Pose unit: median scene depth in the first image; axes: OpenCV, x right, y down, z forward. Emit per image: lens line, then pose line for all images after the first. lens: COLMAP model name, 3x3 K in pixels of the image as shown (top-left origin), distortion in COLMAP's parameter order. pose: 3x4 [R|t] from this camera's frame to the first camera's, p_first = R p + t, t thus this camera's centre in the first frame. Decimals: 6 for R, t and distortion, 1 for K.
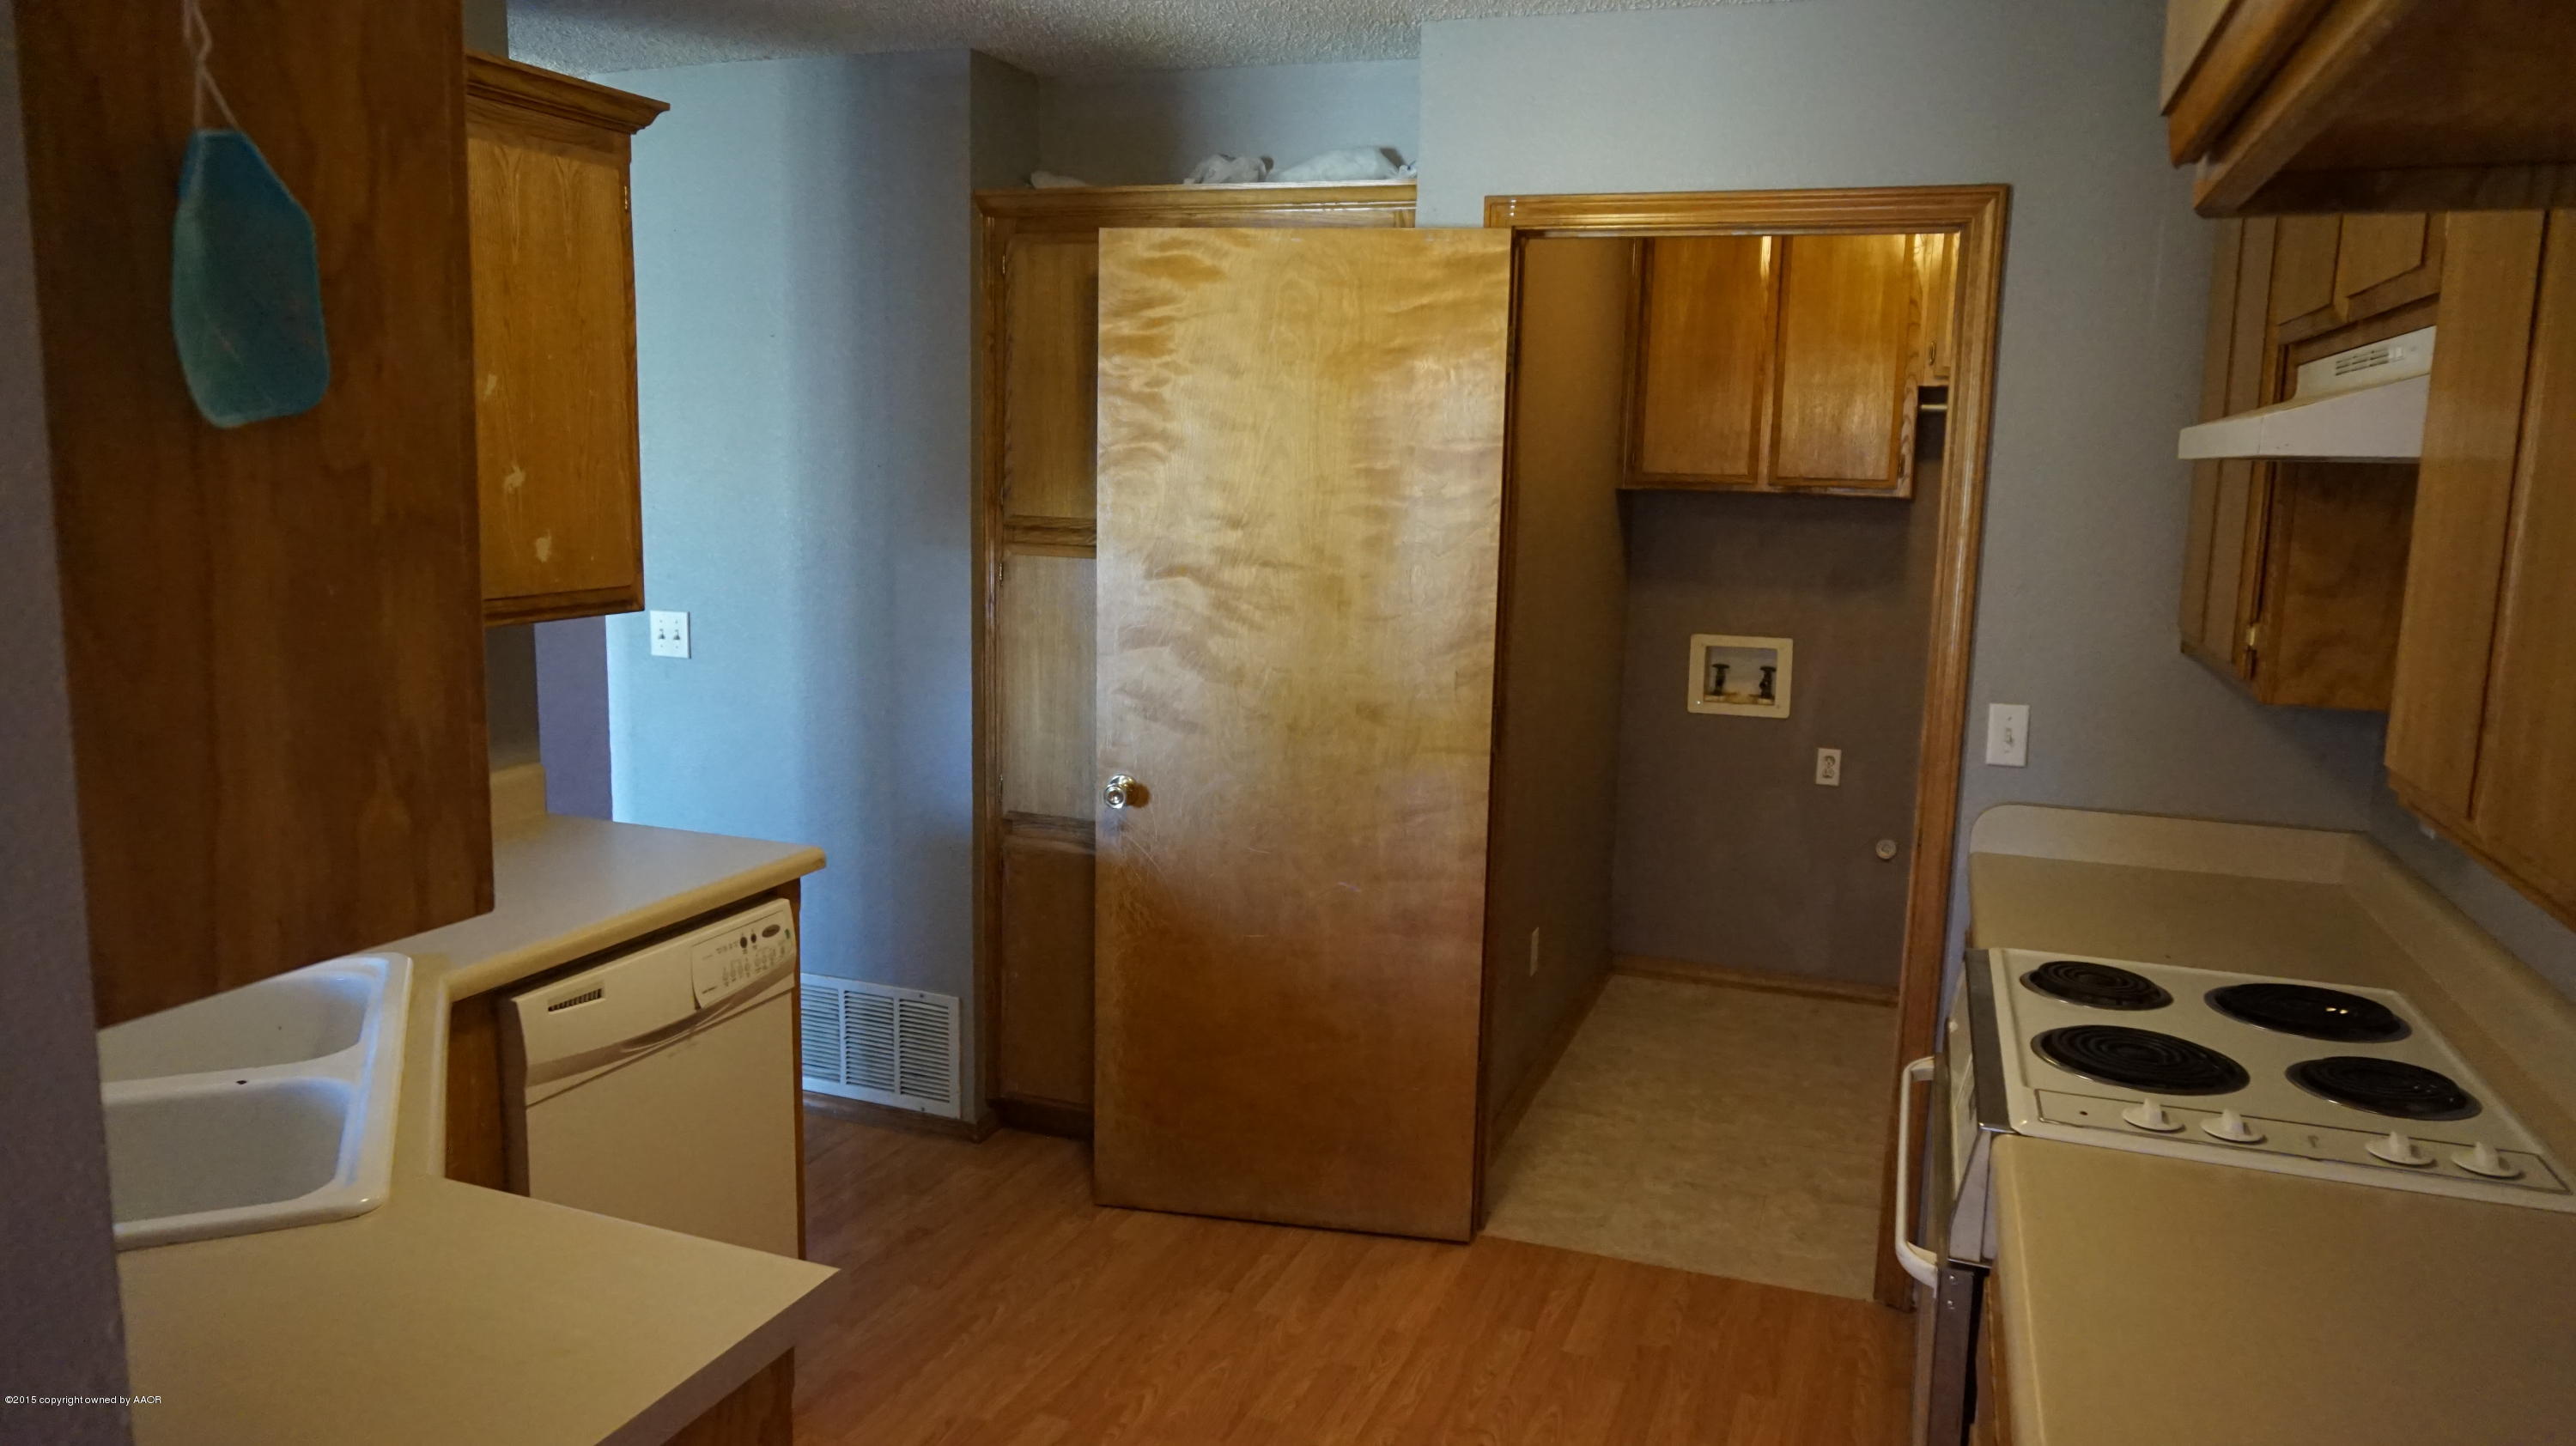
lens RADIAL K [[1735.6, 0, 1284.6], [0, 1735.6, 723.3], [0, 0, 1]] dist [-0.046017, 0.031428]
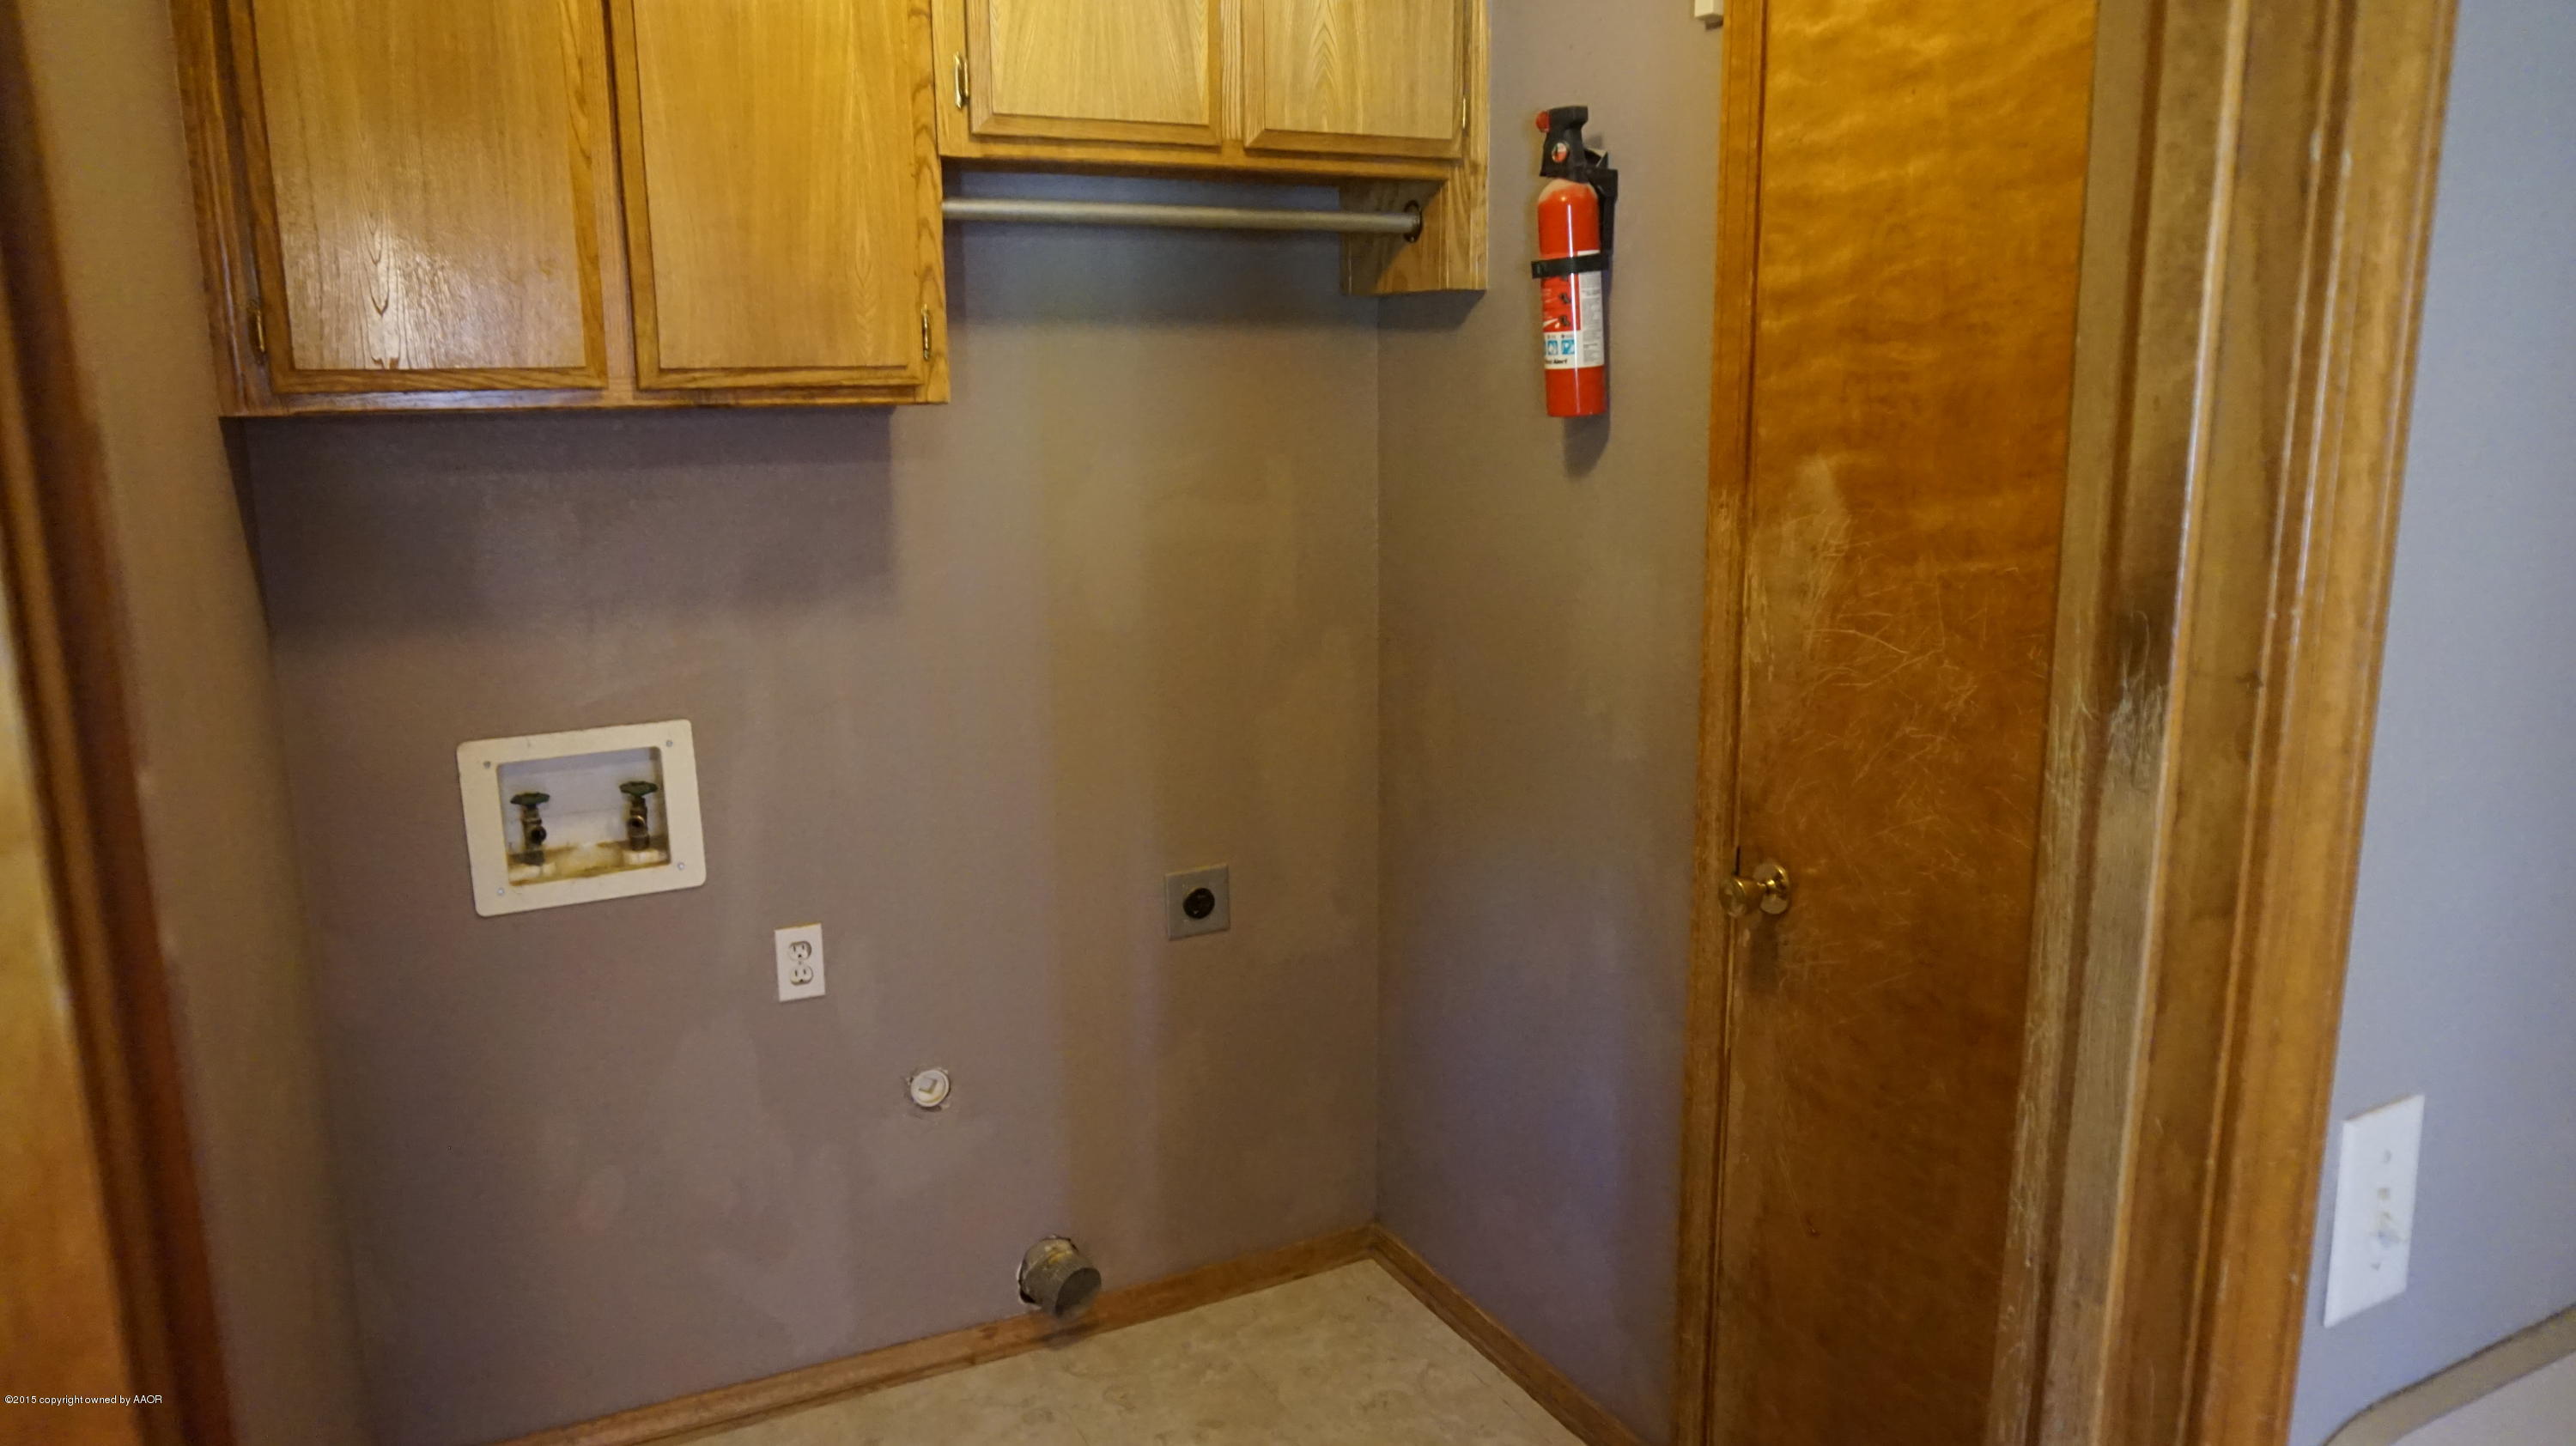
lens RADIAL K [[1735.6, 0, 1288.6], [0, 1735.6, 733.2], [0, 0, 1]] dist [-0.046017, 0.031428]
pose [[0.675545, -0.177240, 0.715698, 0.067879], [0.138215, 0.983912, 0.113201, -0.075336], [-0.724248, 0.022448, 0.689174, 0.557916]]
